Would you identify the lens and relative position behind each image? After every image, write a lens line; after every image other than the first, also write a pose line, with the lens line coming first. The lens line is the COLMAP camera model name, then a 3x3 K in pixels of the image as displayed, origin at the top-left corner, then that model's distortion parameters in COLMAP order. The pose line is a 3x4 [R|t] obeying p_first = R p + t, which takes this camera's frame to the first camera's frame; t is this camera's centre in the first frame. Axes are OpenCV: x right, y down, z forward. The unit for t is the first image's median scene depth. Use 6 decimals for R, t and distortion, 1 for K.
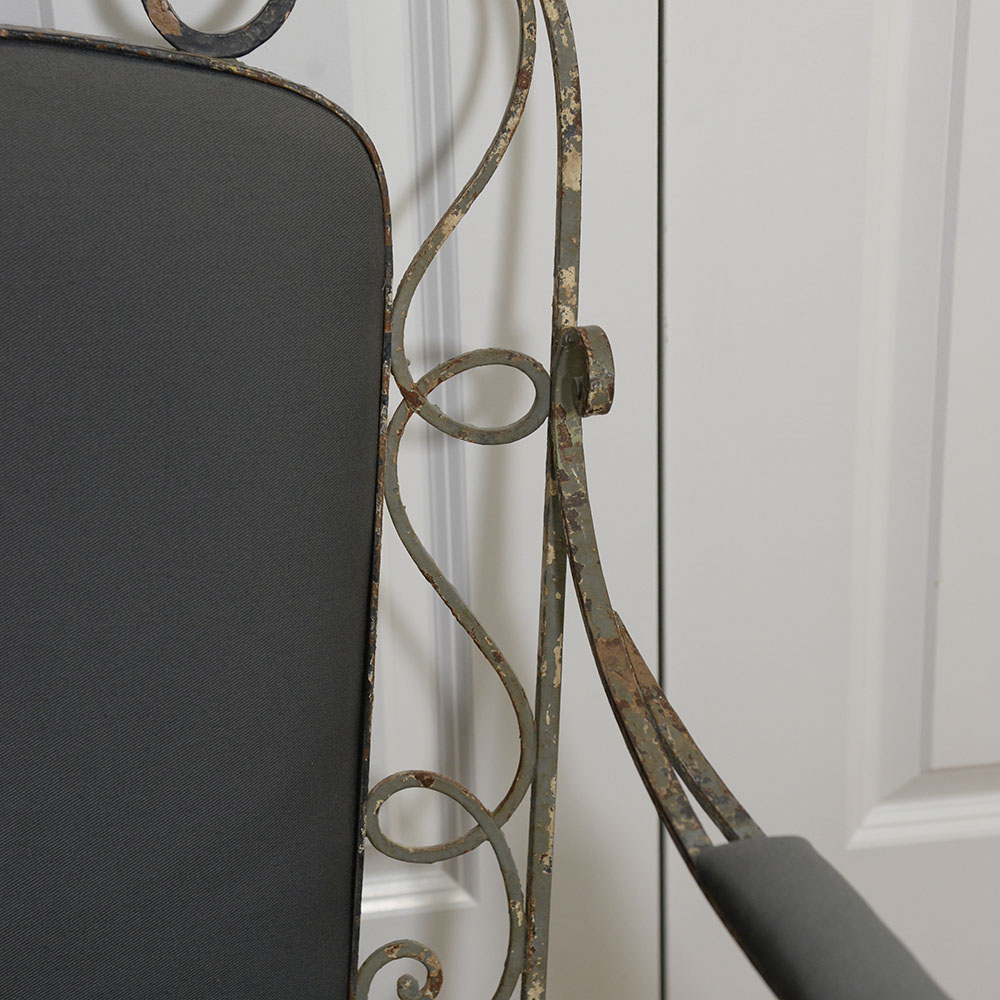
lens RADIAL K [[3344.5, 0, 500.0], [0, 3344.5, 500.0], [0, 0, 1]] dist [0.617194, -0.808820]
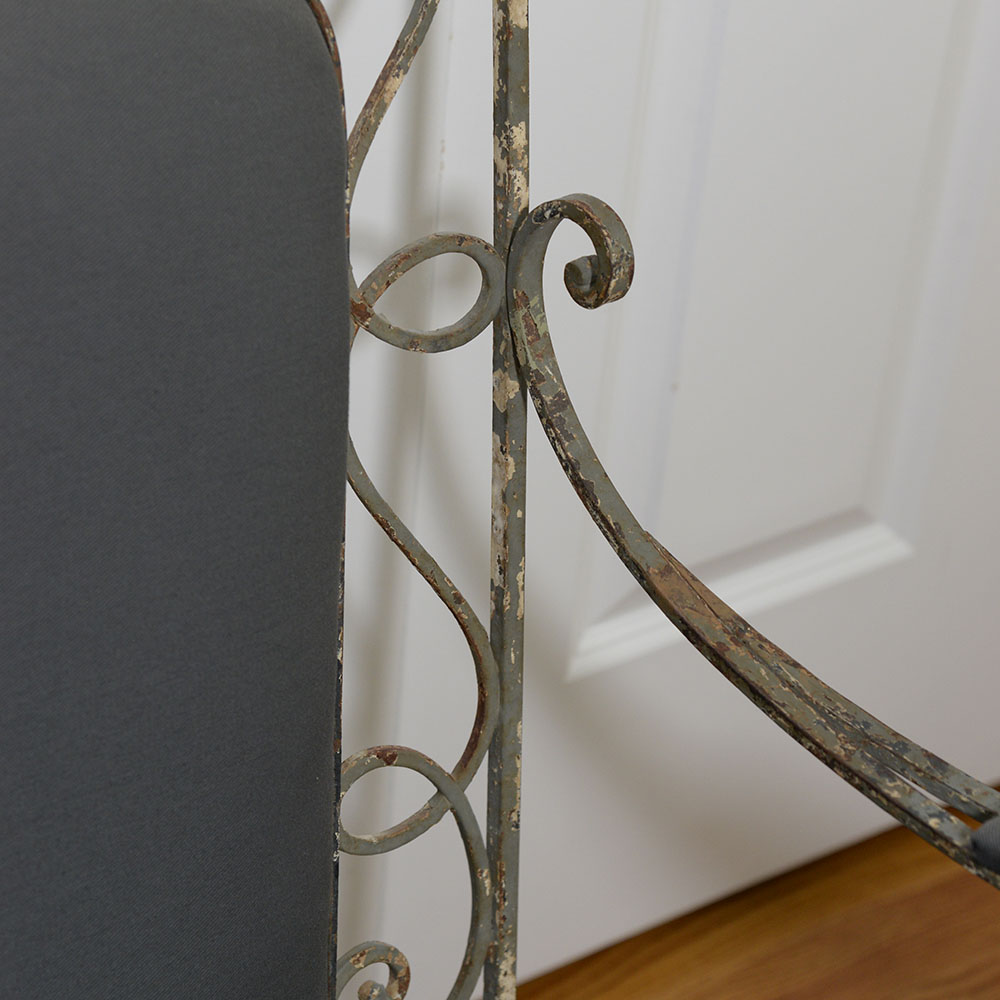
lens RADIAL K [[3256.6, 0, 500.0], [0, 3256.6, 500.0], [0, 0, 1]] dist [0.522422, 0.770339]
pose [[0.900399, -0.174618, 0.398484, -0.315102], [0.120879, 0.980265, 0.156424, -0.104142], [-0.417934, -0.092676, 0.903738, 0.272012]]
